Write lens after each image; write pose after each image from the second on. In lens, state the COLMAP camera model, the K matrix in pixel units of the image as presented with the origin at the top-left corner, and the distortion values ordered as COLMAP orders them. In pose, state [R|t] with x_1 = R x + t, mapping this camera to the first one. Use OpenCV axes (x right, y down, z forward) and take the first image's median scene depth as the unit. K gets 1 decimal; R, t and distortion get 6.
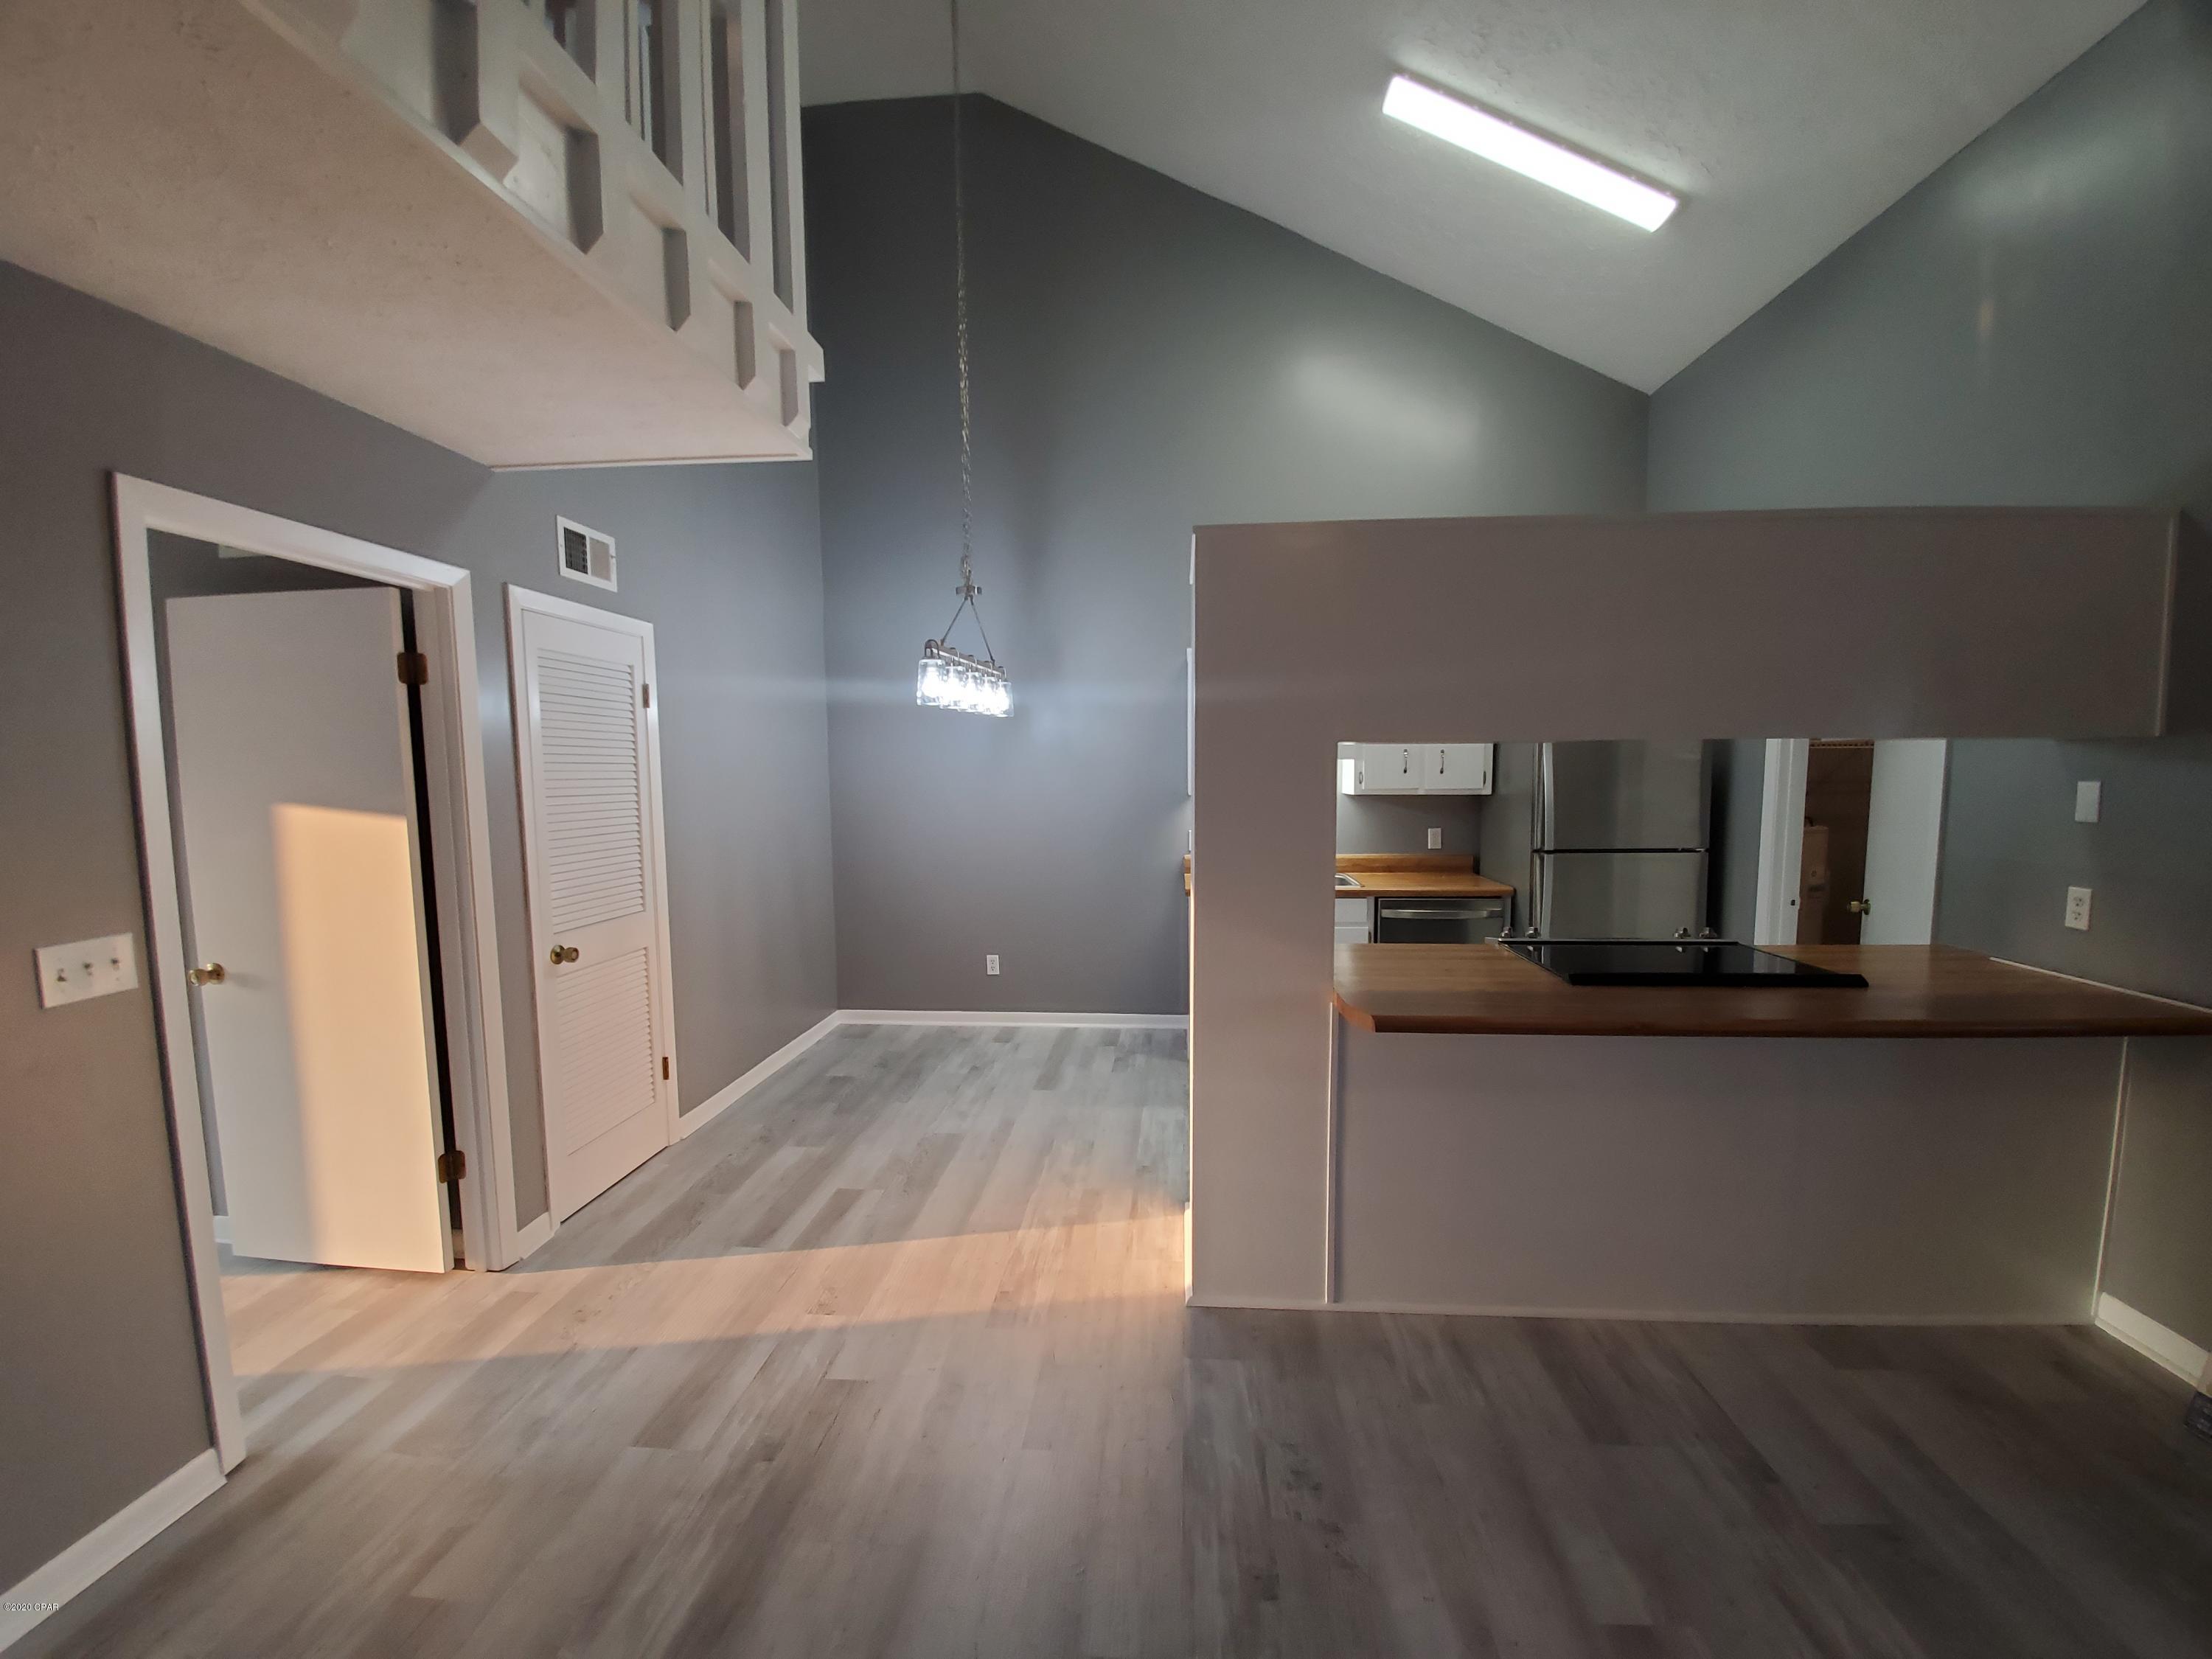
lens RADIAL K [[872.0, 0, 1111.2], [0, 872.0, 849.4], [0, 0, 1]] dist [0.009642, -0.015565]
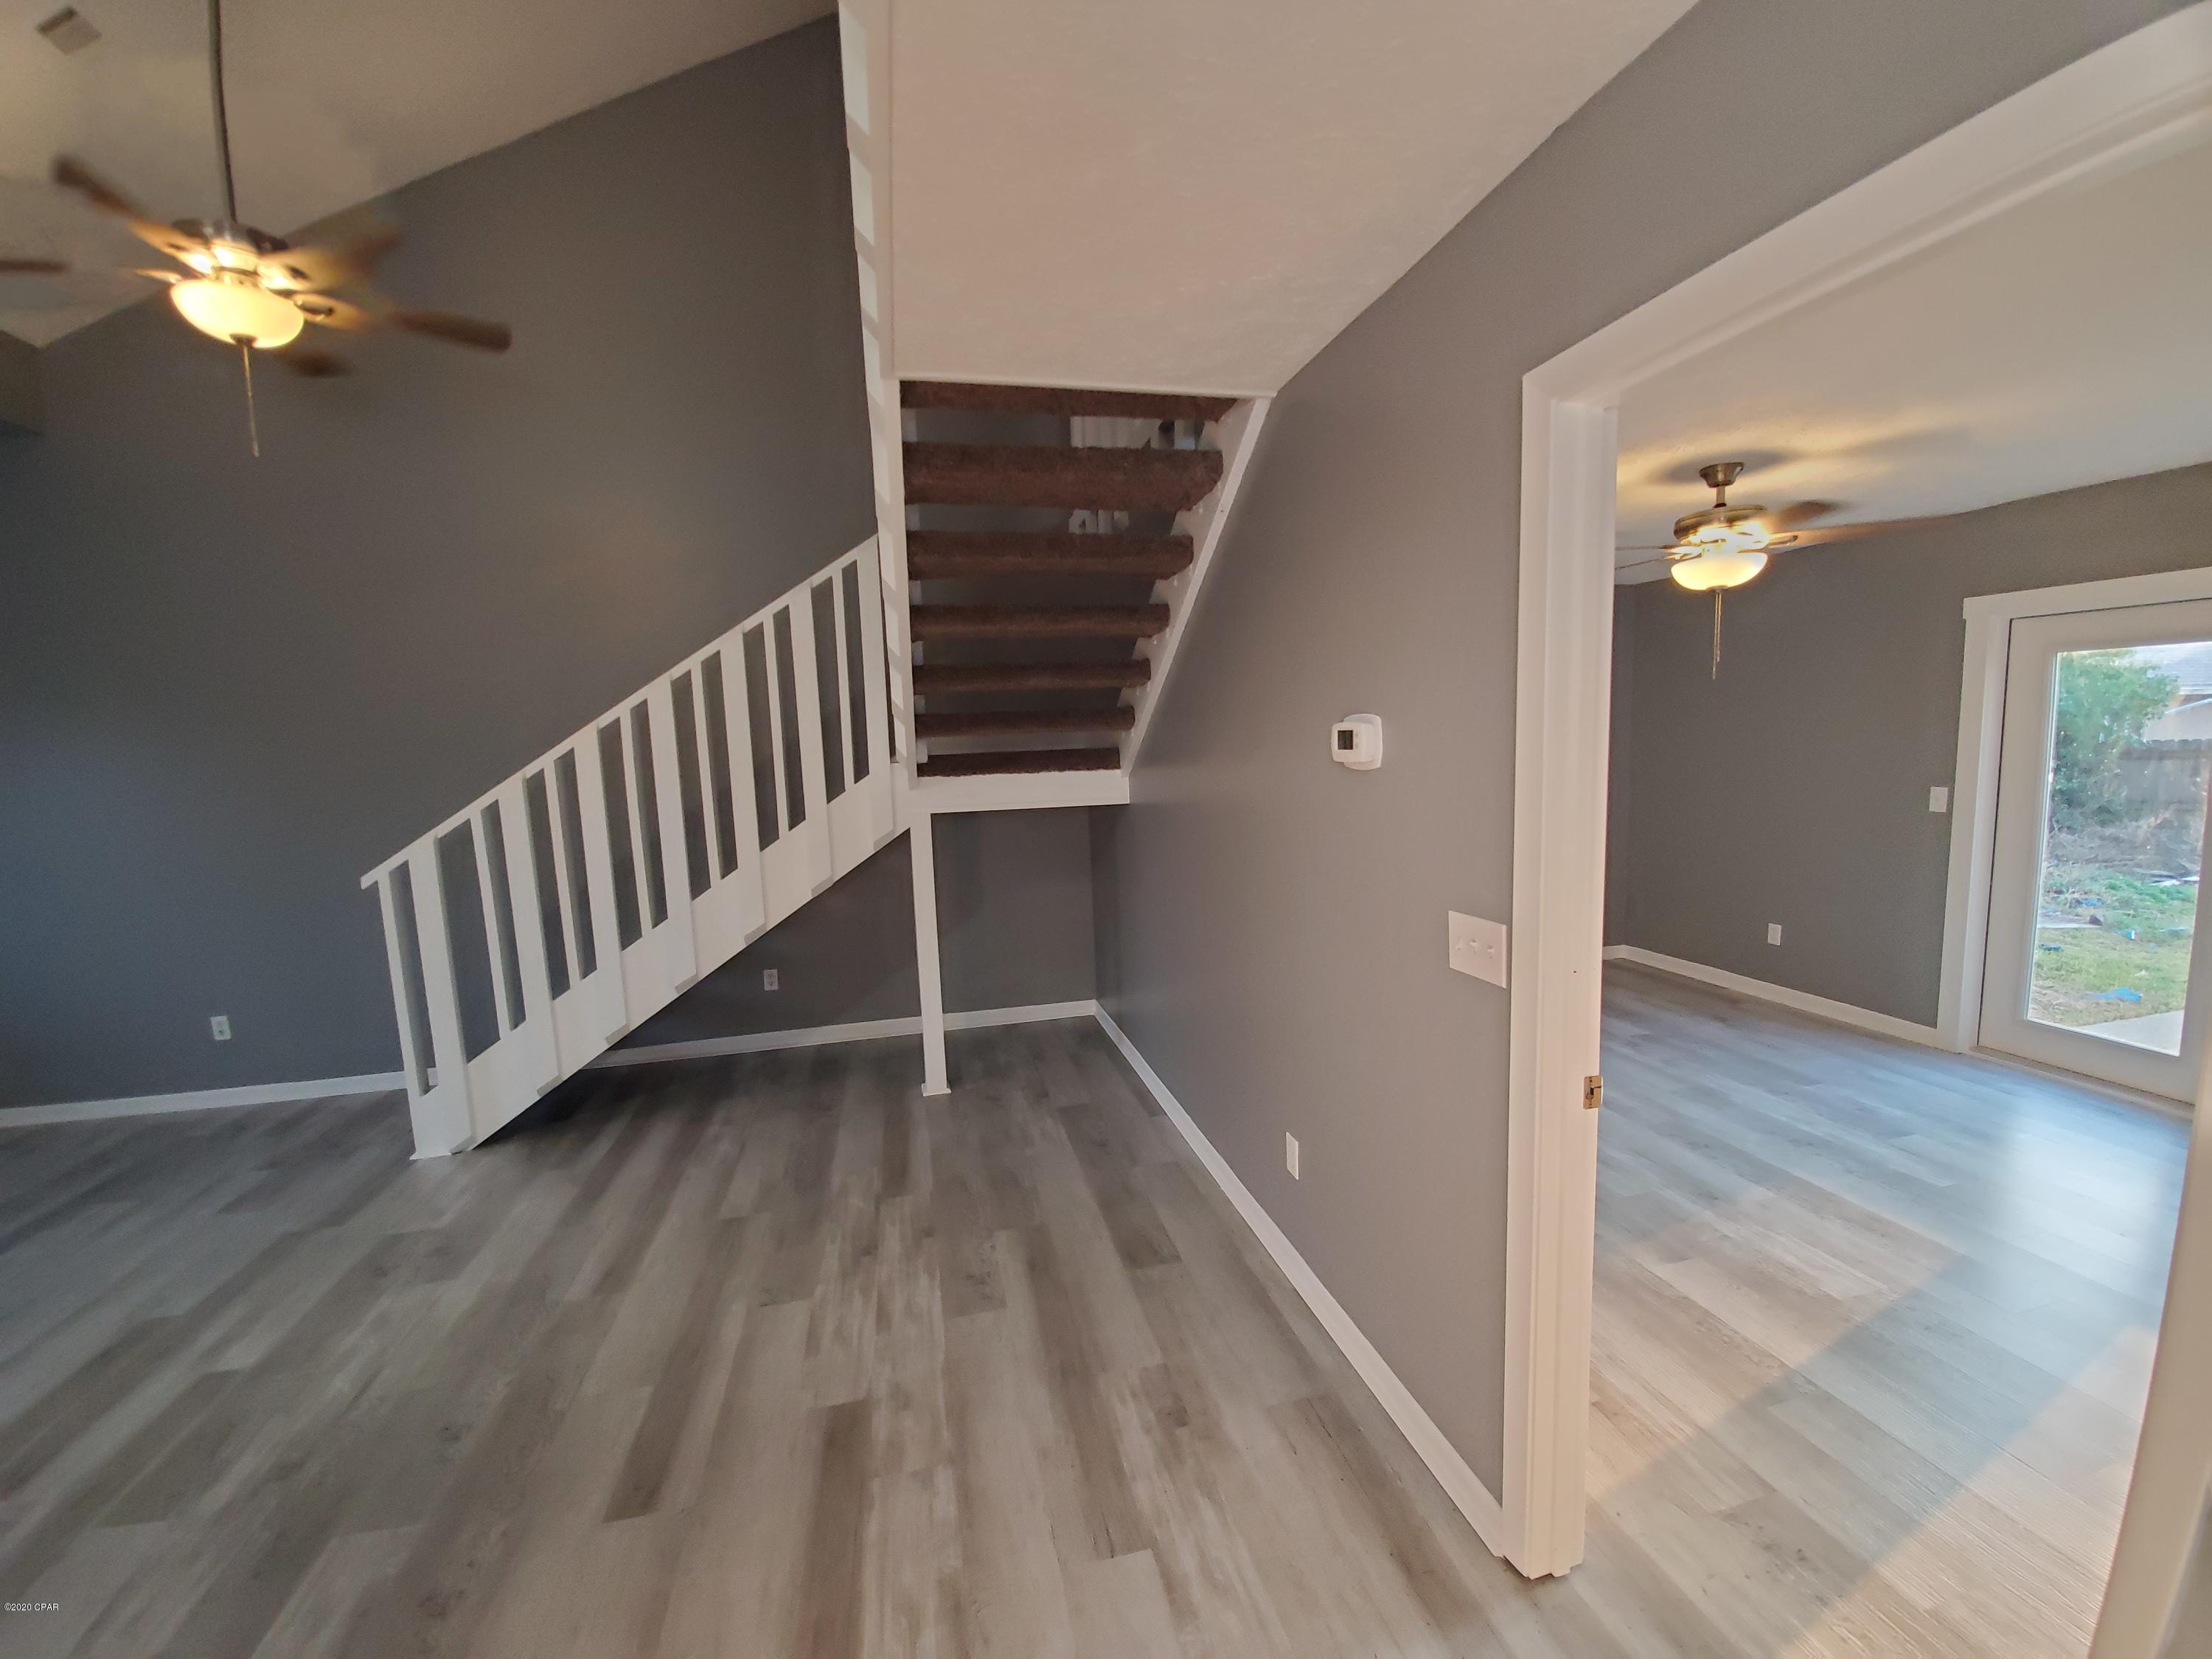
lens RADIAL K [[872.0, 0, 1111.2], [0, 872.0, 849.4], [0, 0, 1]] dist [0.009642, -0.015565]
pose [[-0.948466, 0.084932, -0.305284, -0.293049], [0.019785, 0.977404, 0.210453, -0.105544], [0.316260, 0.193567, -0.928715, 1.010162]]
